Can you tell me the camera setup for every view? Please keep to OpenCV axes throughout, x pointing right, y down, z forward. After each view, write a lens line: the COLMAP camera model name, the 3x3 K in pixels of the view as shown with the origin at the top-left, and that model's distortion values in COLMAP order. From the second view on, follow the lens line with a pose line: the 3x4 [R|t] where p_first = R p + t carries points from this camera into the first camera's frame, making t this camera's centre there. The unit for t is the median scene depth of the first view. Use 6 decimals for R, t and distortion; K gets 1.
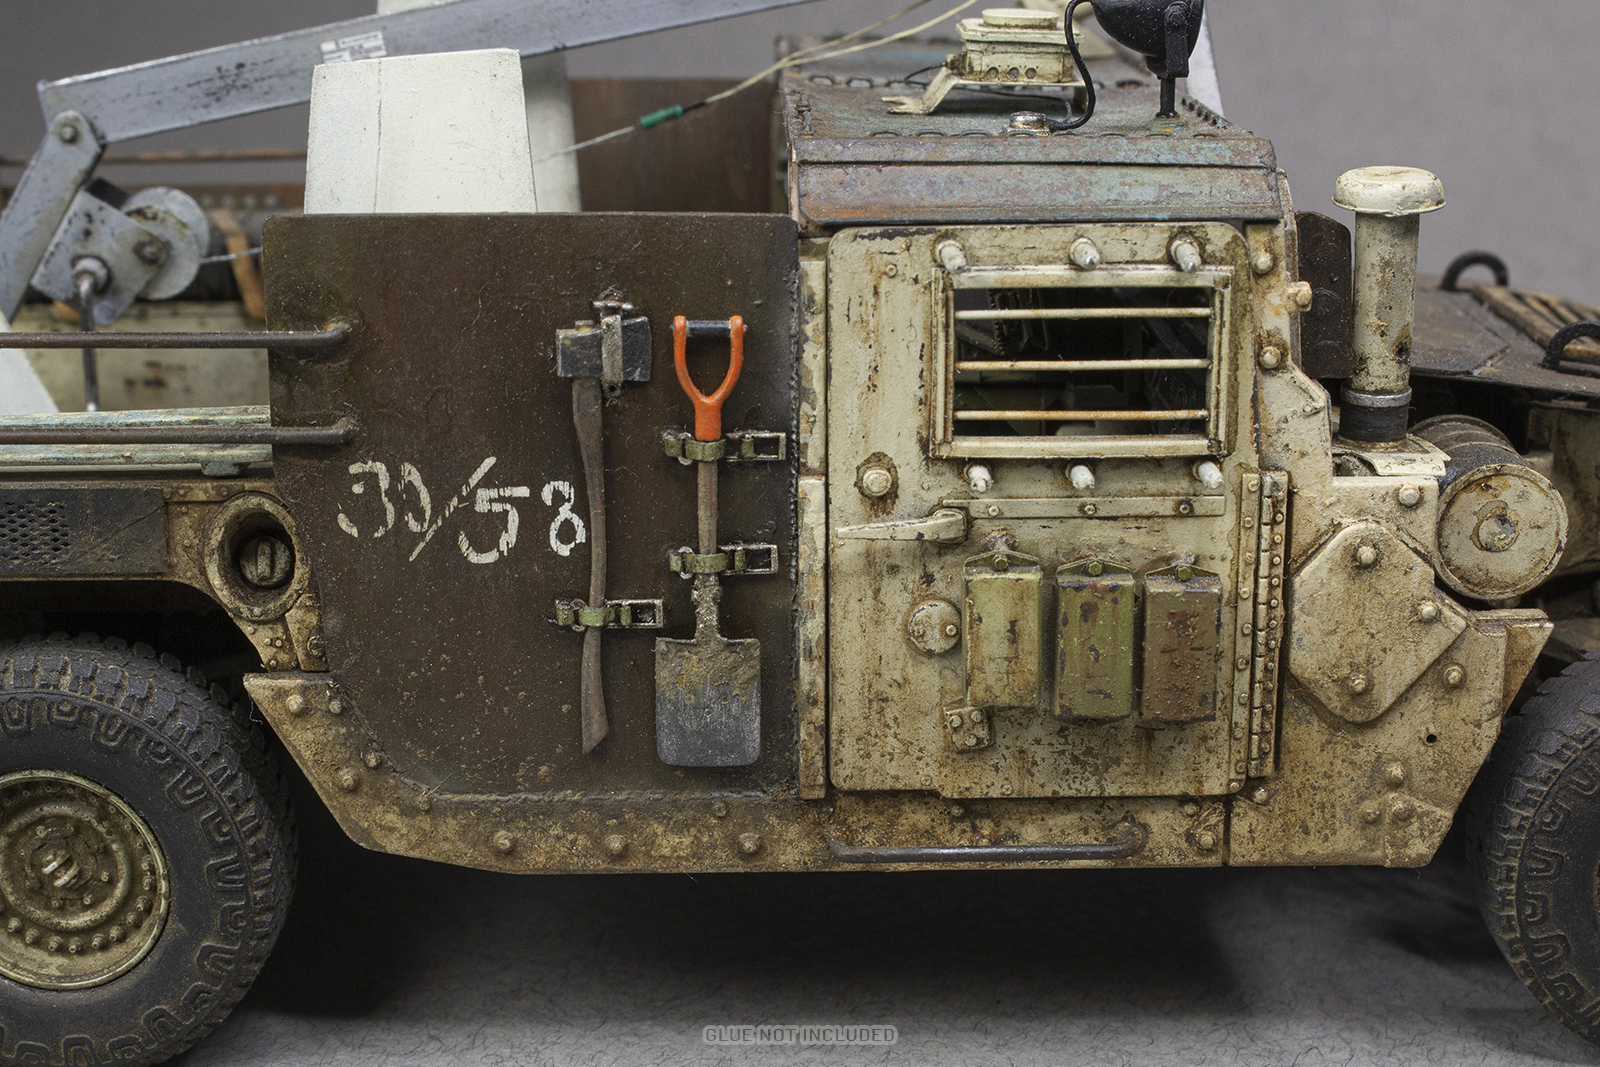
lens RADIAL K [[3156.0, 0, 800.0], [0, 3156.0, 533.5], [0, 0, 1]] dist [-0.035700, 0.274939]
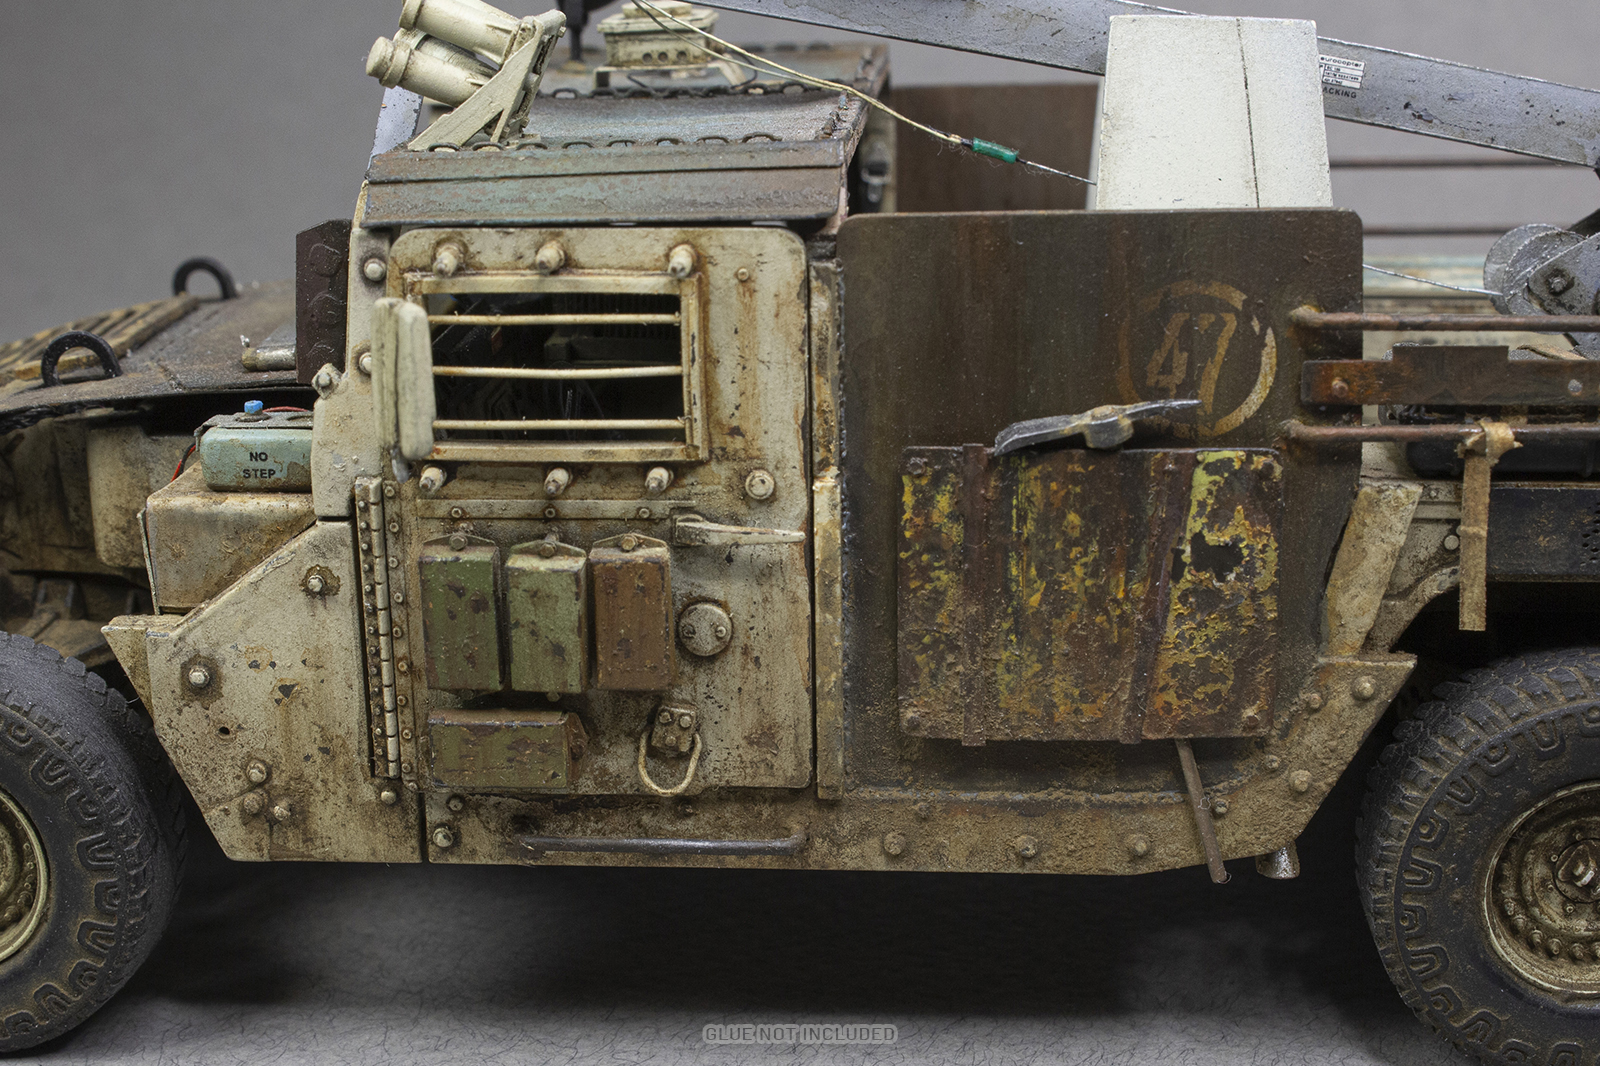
lens RADIAL K [[3156.0, 0, 800.0], [0, 3156.0, 533.0], [0, 0, 1]] dist [-0.035700, 0.274939]
pose [[0.997843, 0.016851, -0.063451, 0.115498], [-0.016868, 0.999858, 0.000280, -0.001026], [0.063446, 0.000791, 0.997985, -0.009206]]
